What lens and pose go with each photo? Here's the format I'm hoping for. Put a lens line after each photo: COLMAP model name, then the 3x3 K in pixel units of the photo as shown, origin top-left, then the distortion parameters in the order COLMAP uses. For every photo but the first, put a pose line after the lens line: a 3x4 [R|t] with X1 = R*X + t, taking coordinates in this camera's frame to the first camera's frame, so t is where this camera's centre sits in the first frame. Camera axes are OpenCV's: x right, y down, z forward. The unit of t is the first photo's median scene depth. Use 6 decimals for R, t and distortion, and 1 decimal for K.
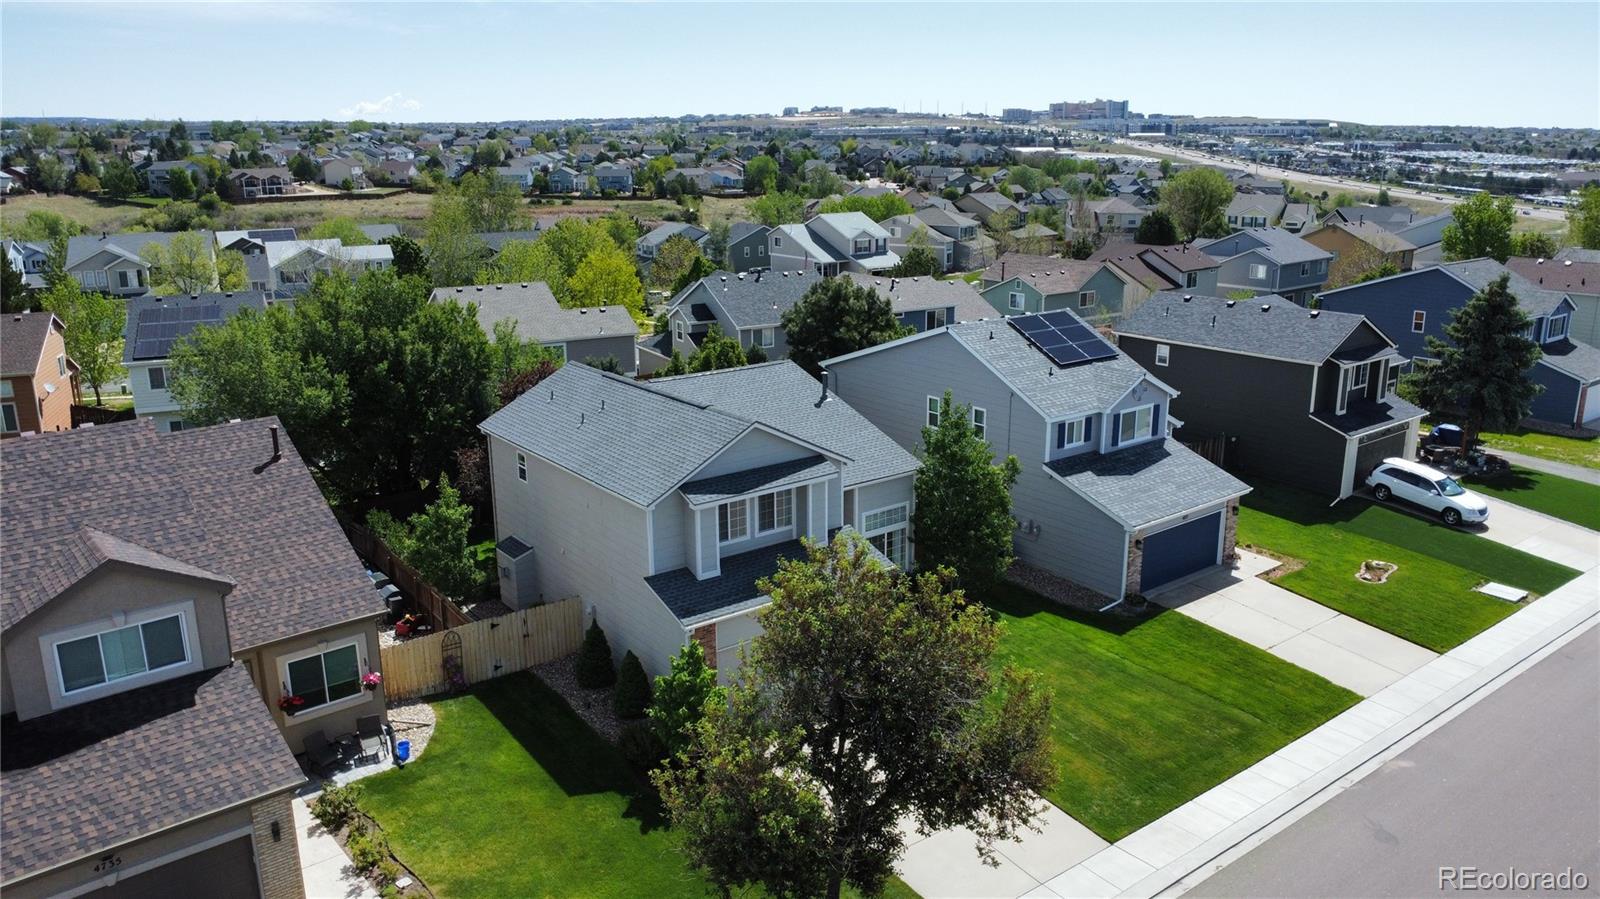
lens RADIAL K [[1158.6, 0, 794.2], [0, 1158.6, 439.9], [0, 0, 1]] dist [-0.022431, -0.020117]
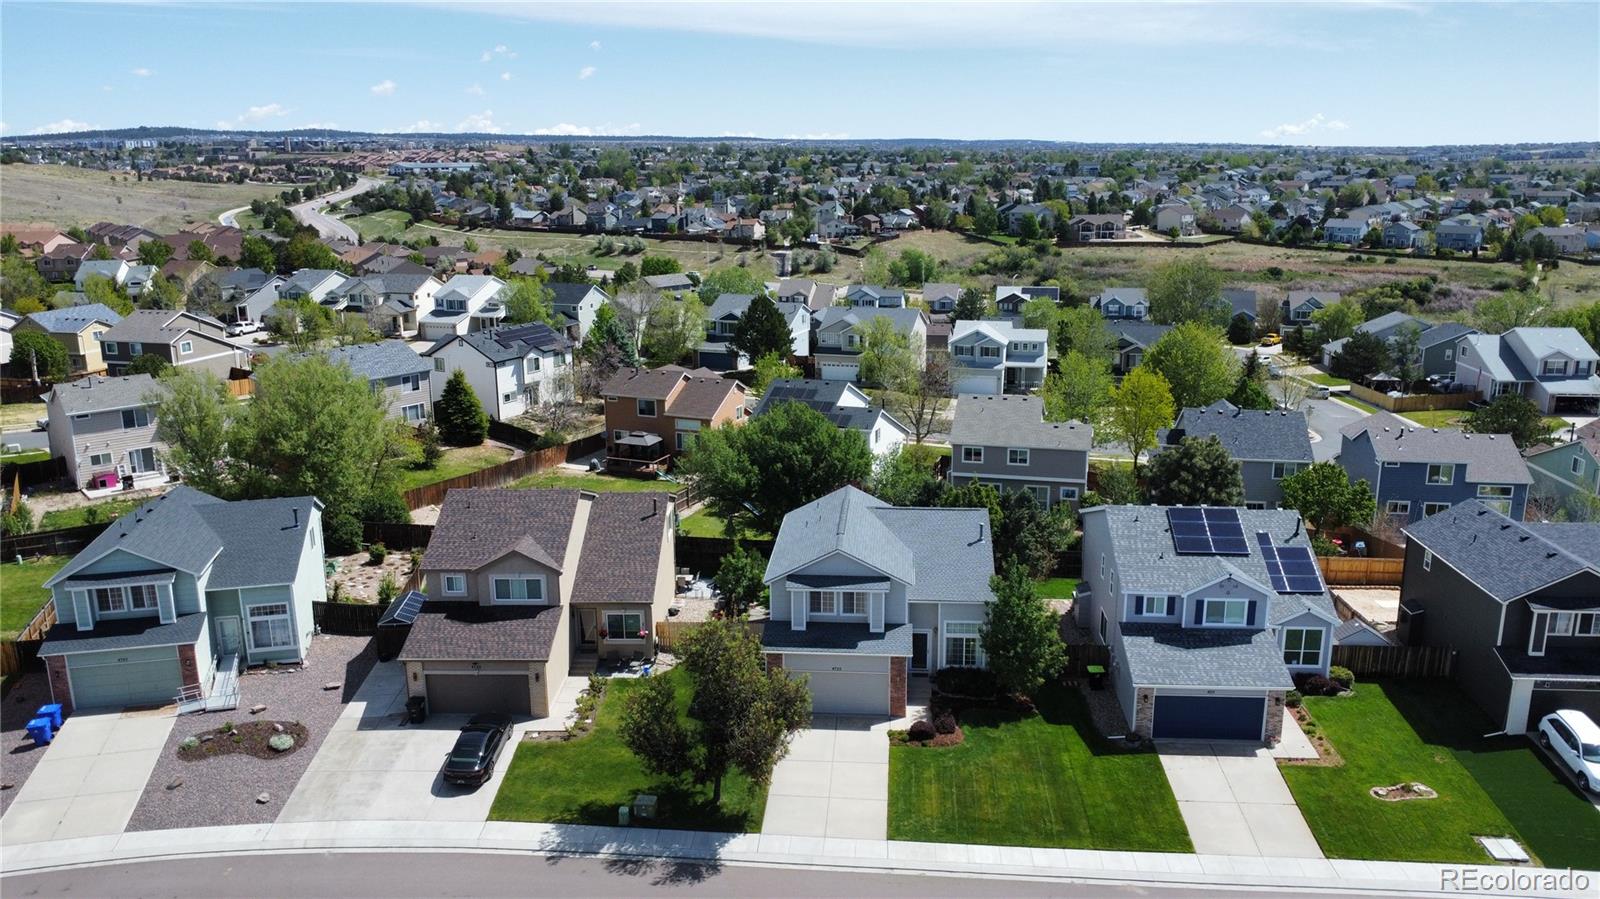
lens RADIAL K [[1158.6, 0, 793.4], [0, 1158.6, 448.1], [0, 0, 1]] dist [-0.022431, -0.020117]
pose [[0.740278, 0.159409, -0.653128, 0.732294], [-0.166256, 0.984716, 0.051900, -0.174018], [0.651419, 0.070166, 0.755467, -0.255445]]
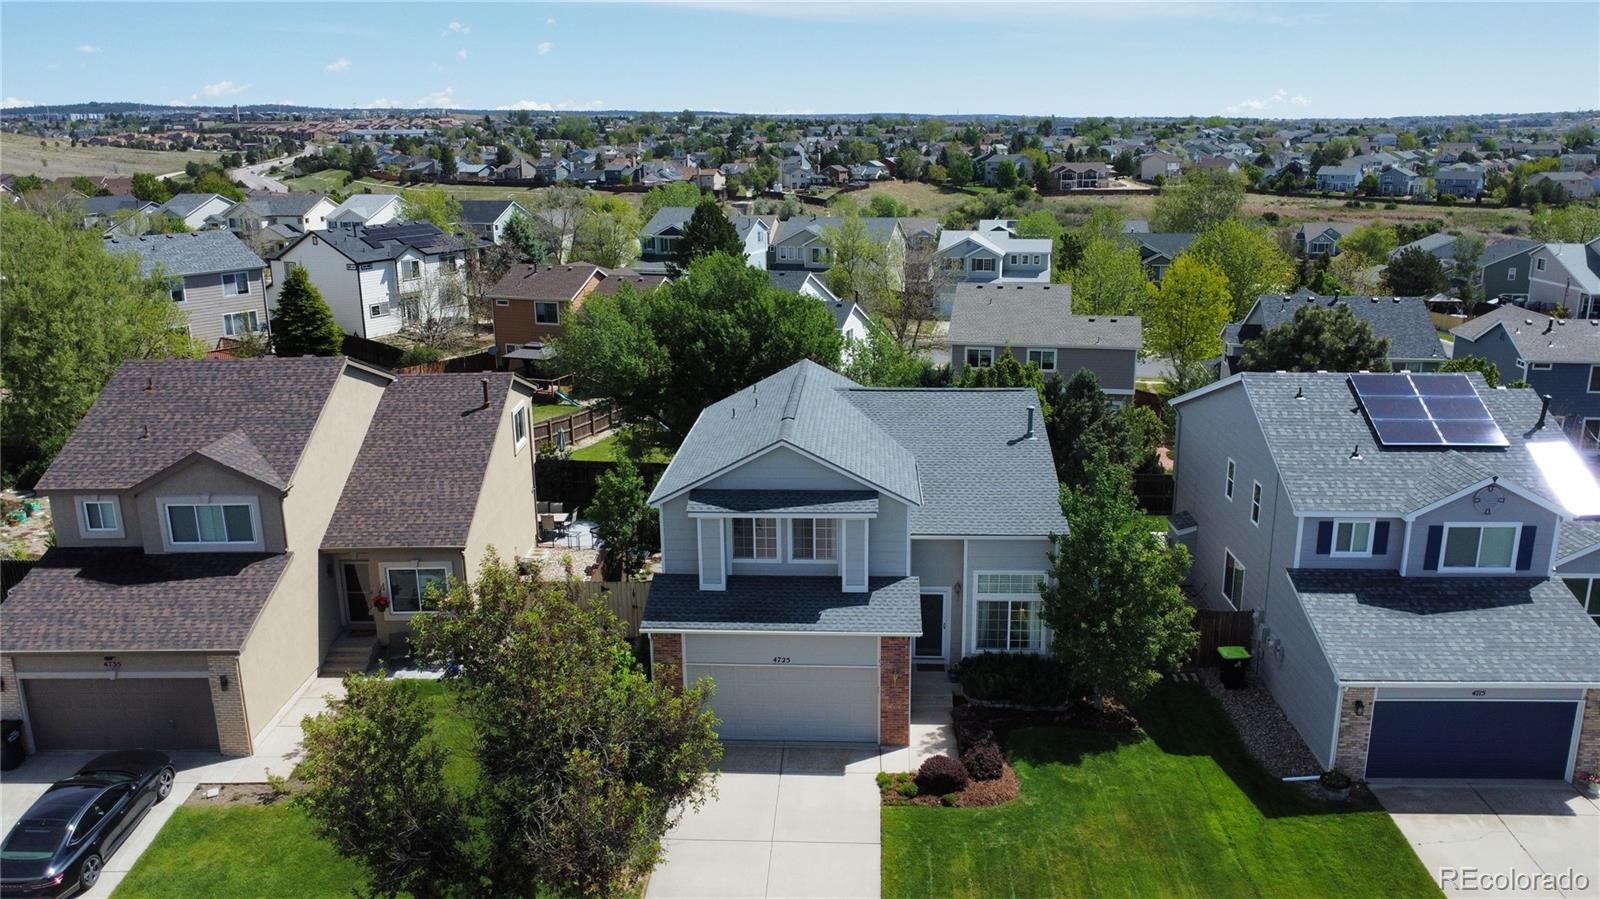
lens RADIAL K [[1158.6, 0, 790.4], [0, 1158.6, 445.8], [0, 0, 1]] dist [-0.022431, -0.020117]
pose [[0.756915, 0.162992, -0.632861, 0.405801], [-0.157984, 0.985312, 0.064813, -0.052301], [0.634130, 0.050924, 0.771548, 0.203269]]
